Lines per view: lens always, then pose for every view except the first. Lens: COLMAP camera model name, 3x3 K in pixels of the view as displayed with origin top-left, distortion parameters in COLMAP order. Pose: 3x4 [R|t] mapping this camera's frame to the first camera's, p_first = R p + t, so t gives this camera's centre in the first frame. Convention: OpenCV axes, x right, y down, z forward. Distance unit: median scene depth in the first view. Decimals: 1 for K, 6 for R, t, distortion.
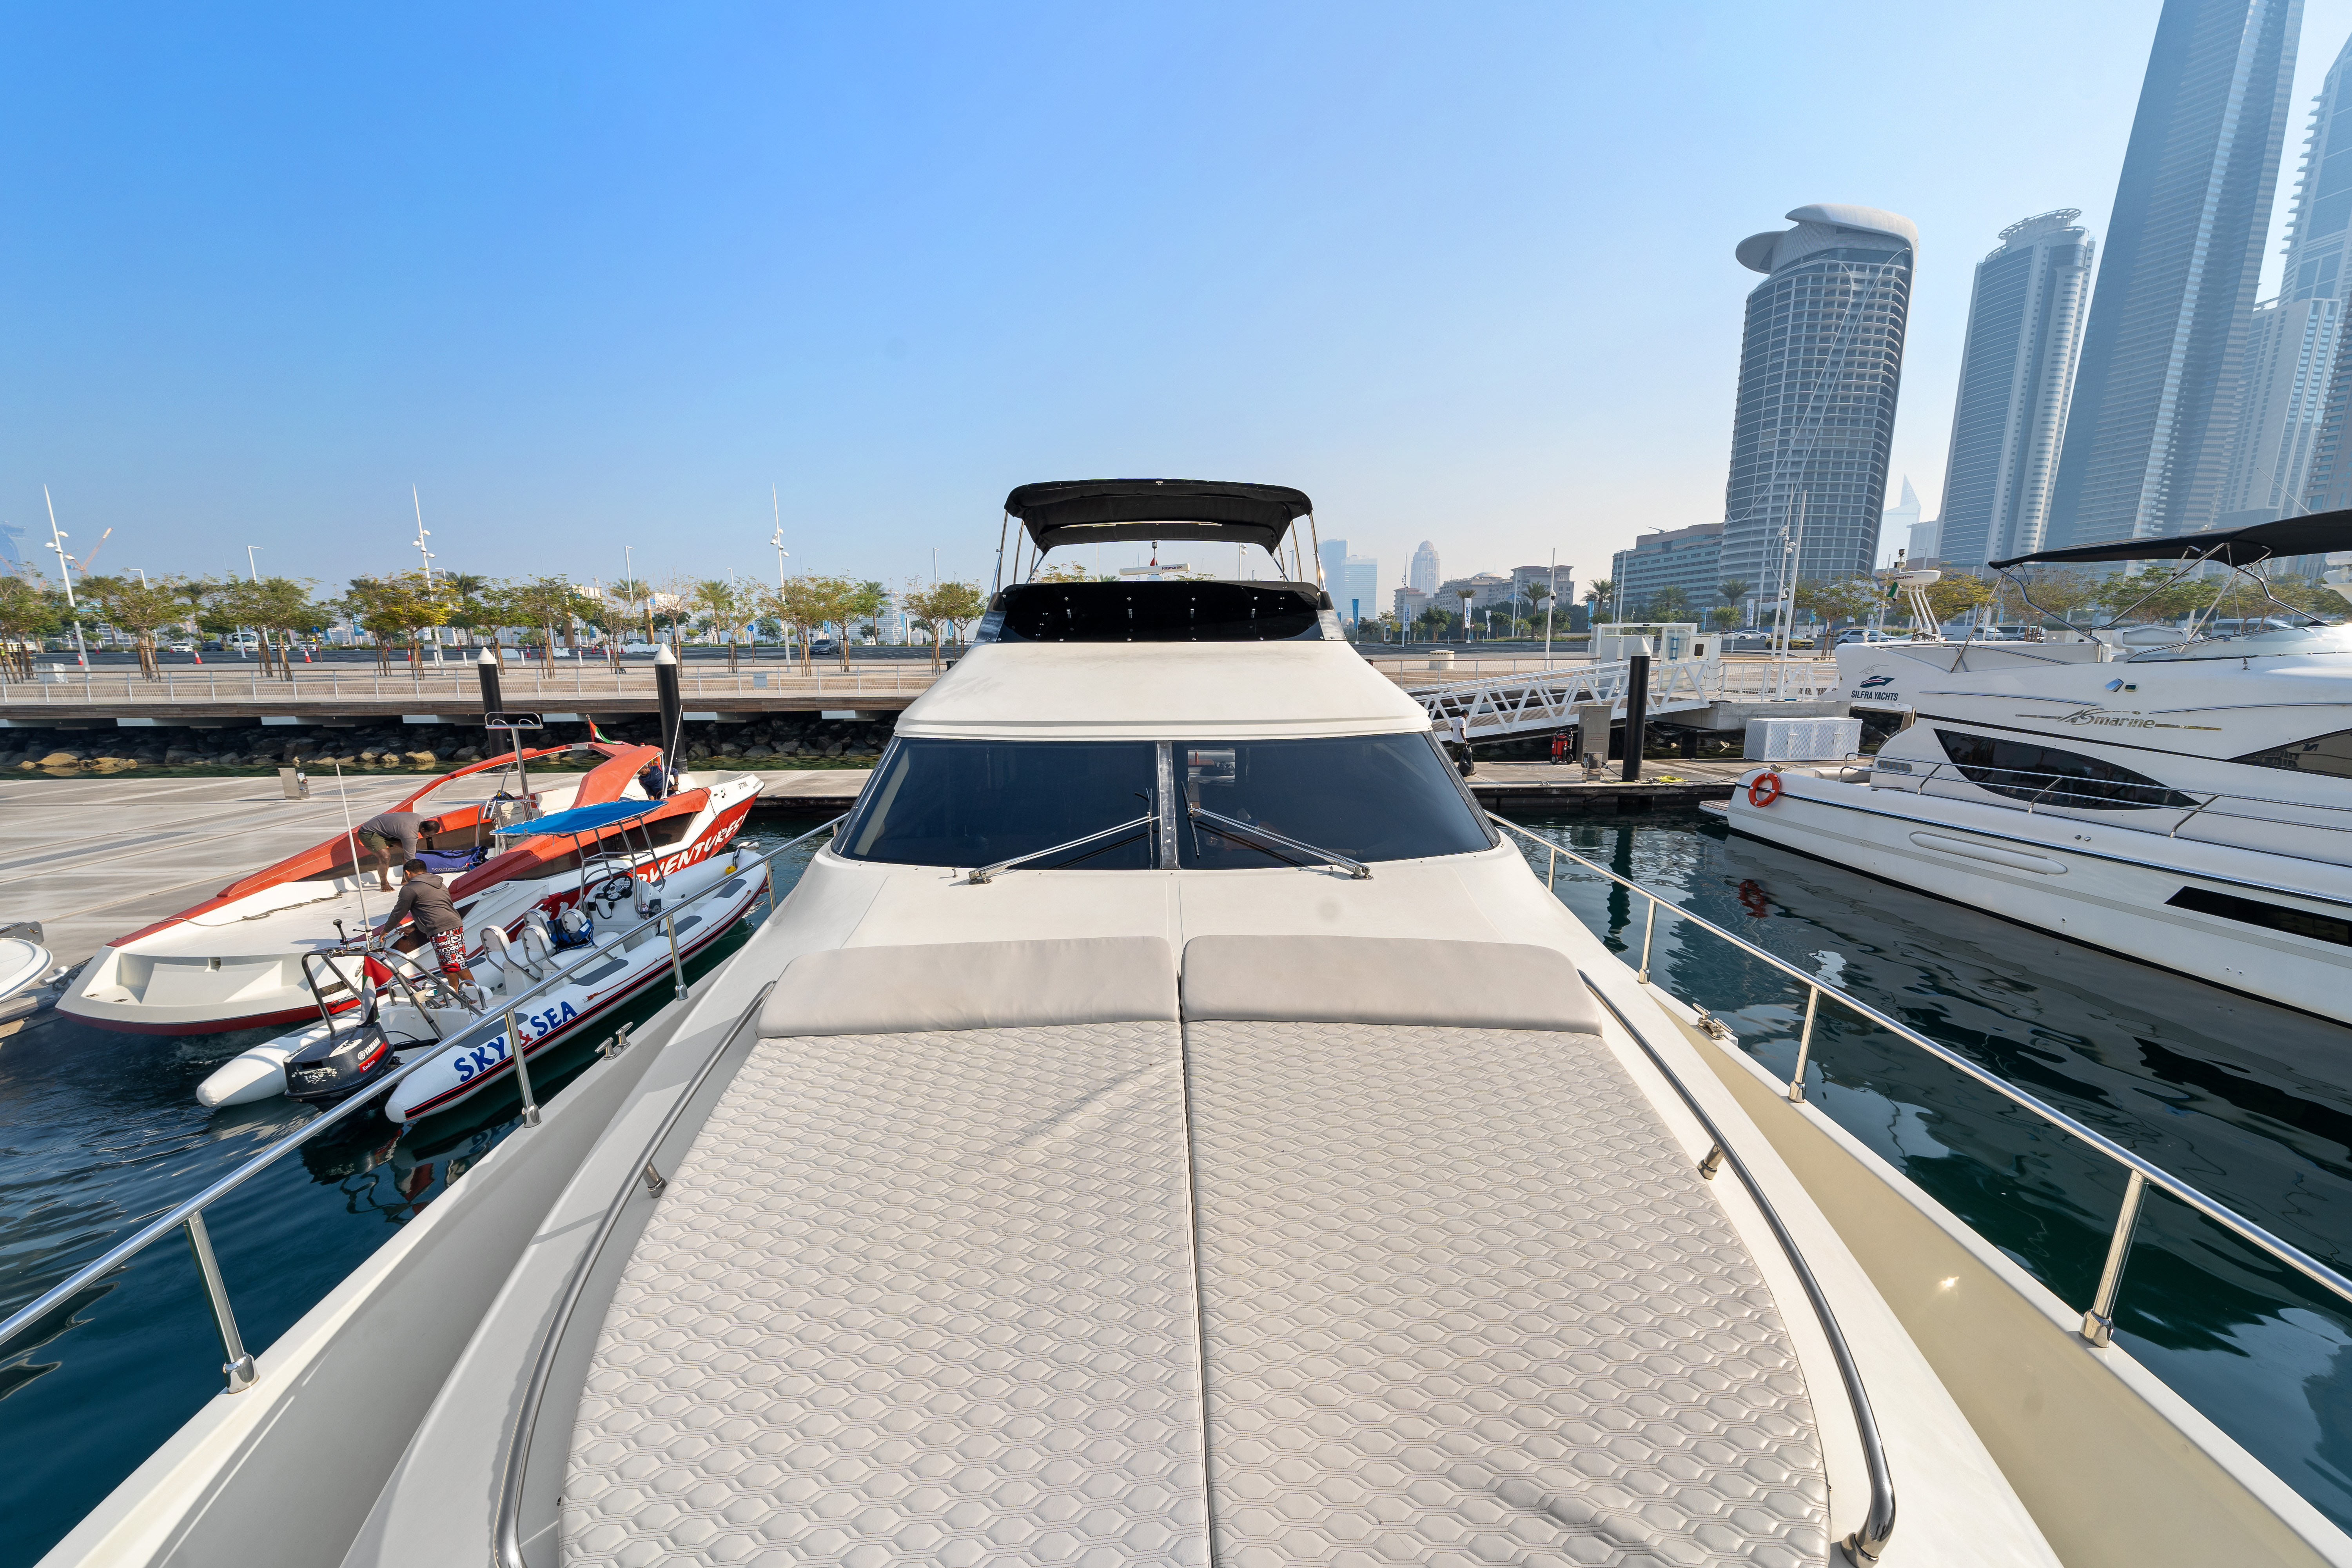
lens RADIAL K [[806.9, 0, 1176.0], [0, 806.9, 784.0], [0, 0, 1]] dist [-0.000769, 0.000105]
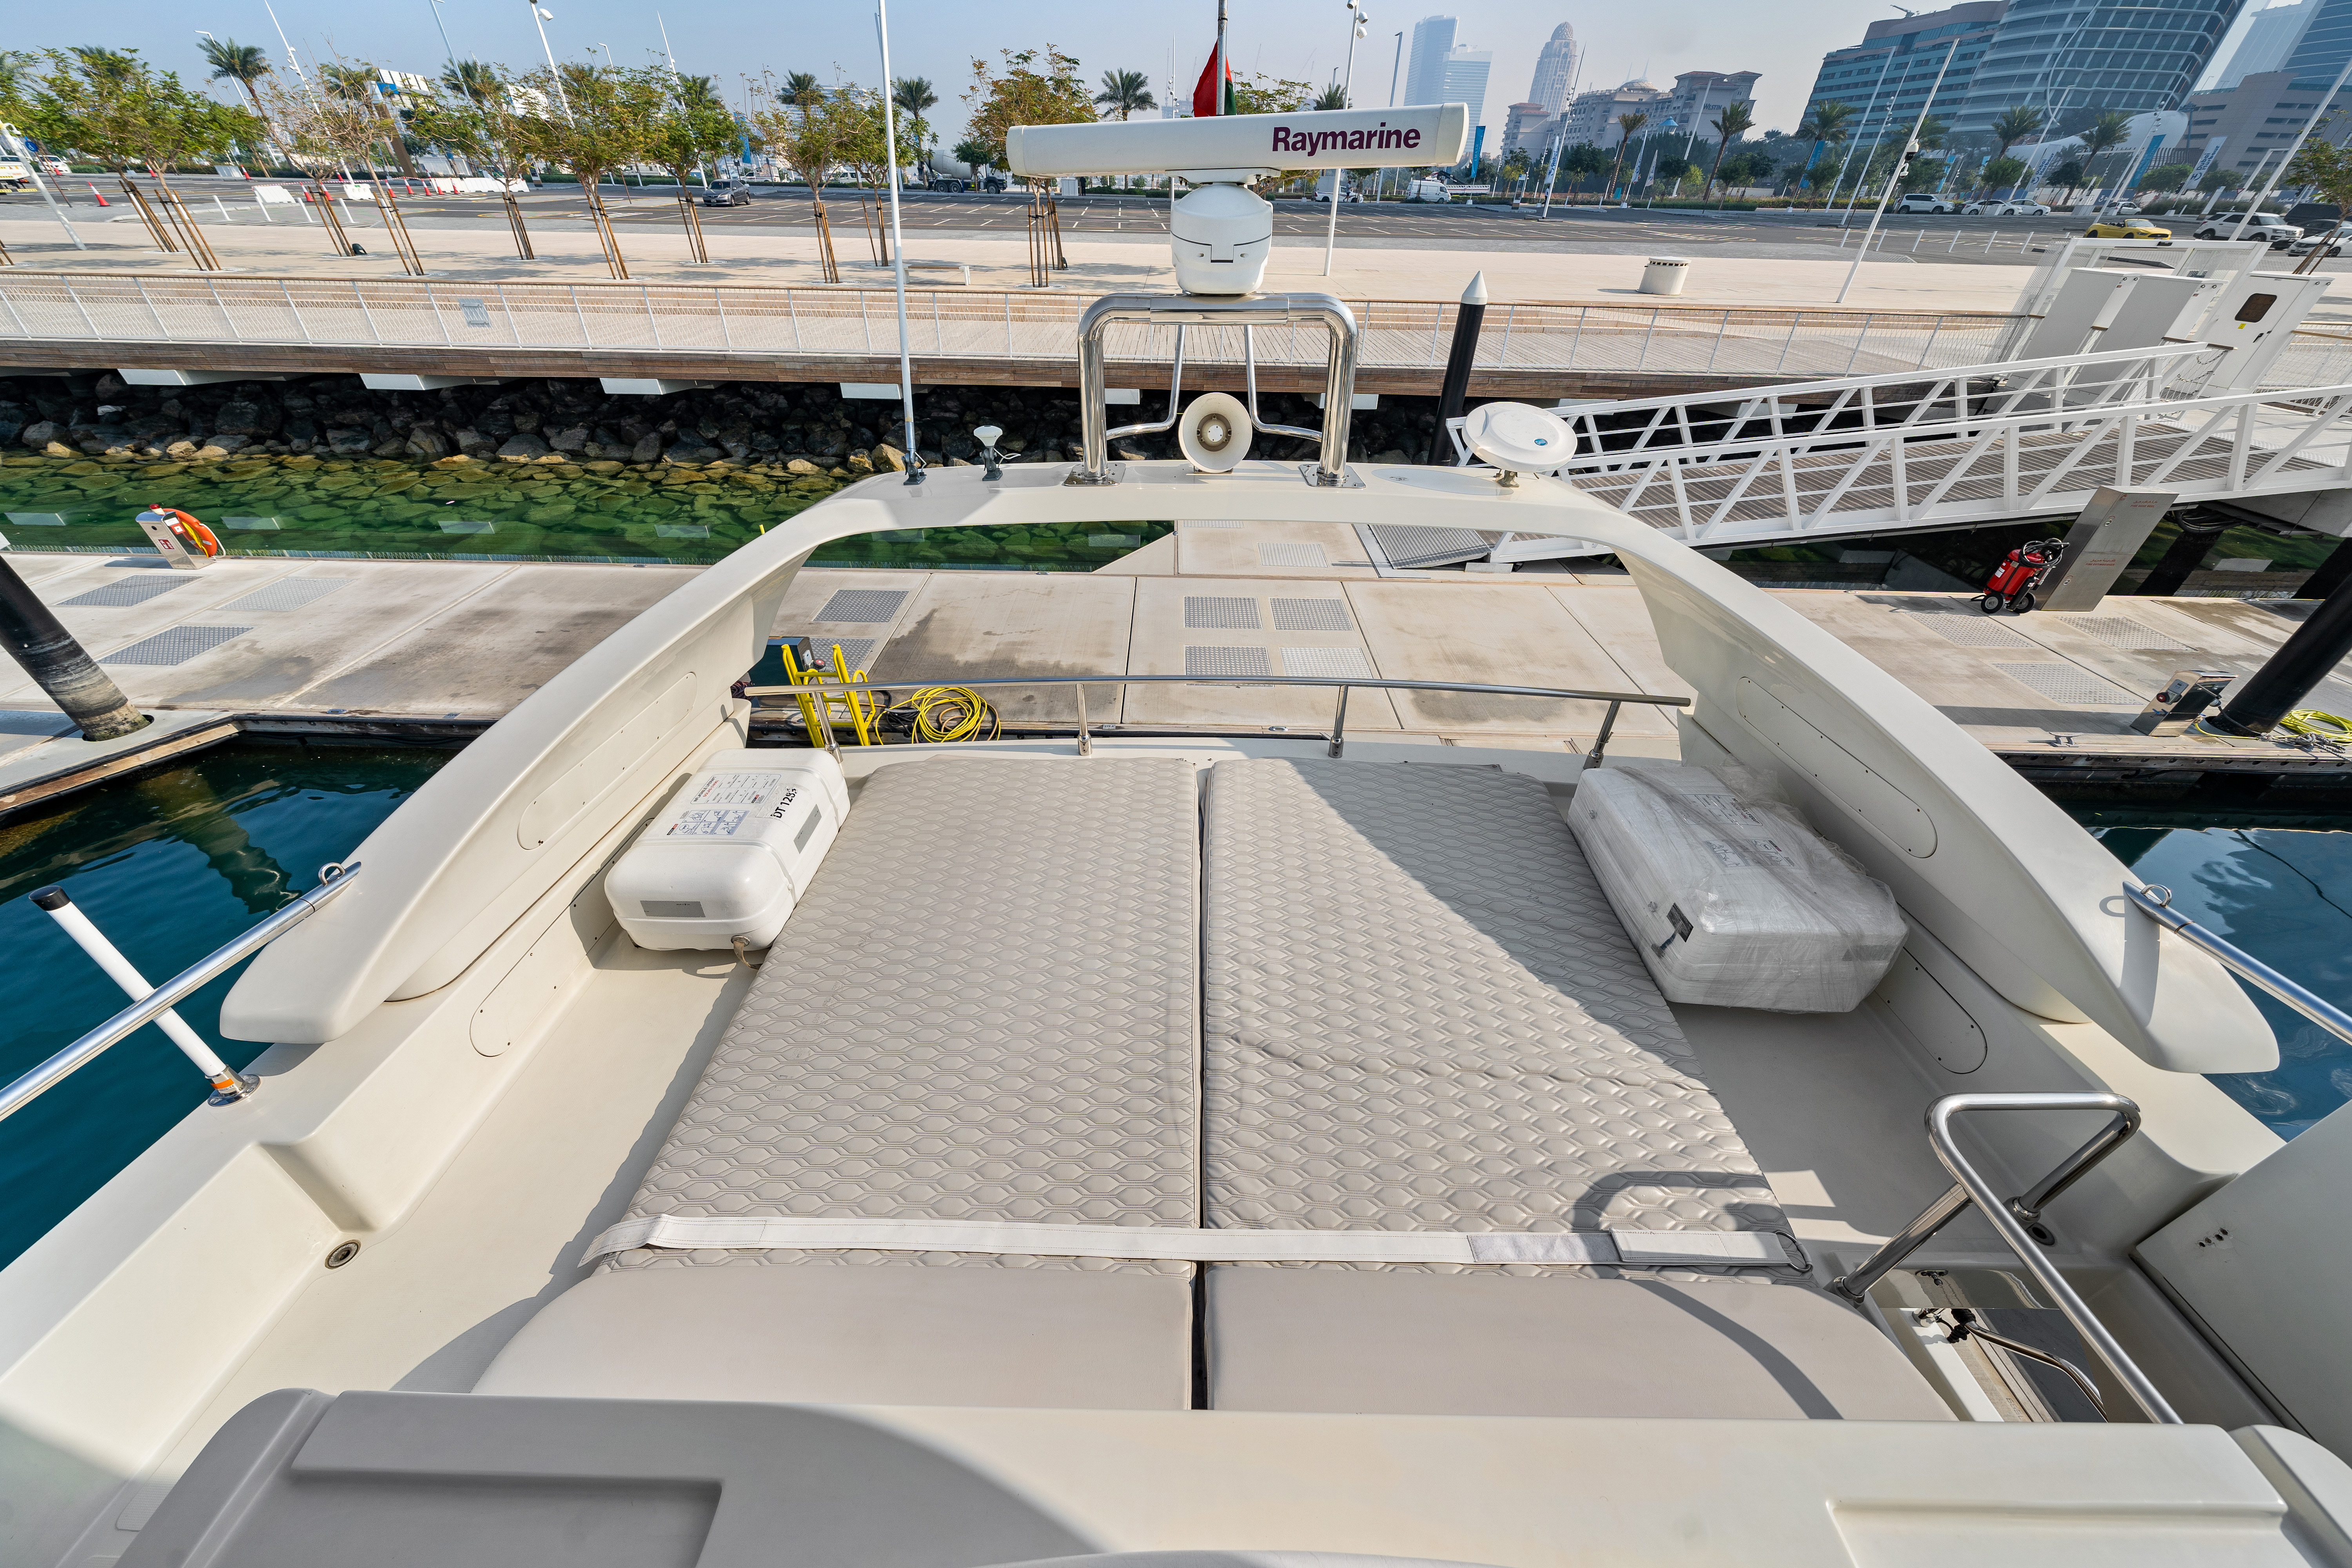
lens RADIAL K [[834.0, 0, 1132.3], [0, 834.0, 787.9], [0, 0, 1]] dist [-0.000895, -0.000043]
pose [[0.996720, 0.067015, -0.045364, -0.024043], [-0.040175, 0.896374, 0.441474, -0.104494], [0.070248, -0.438204, 0.896126, 0.371258]]
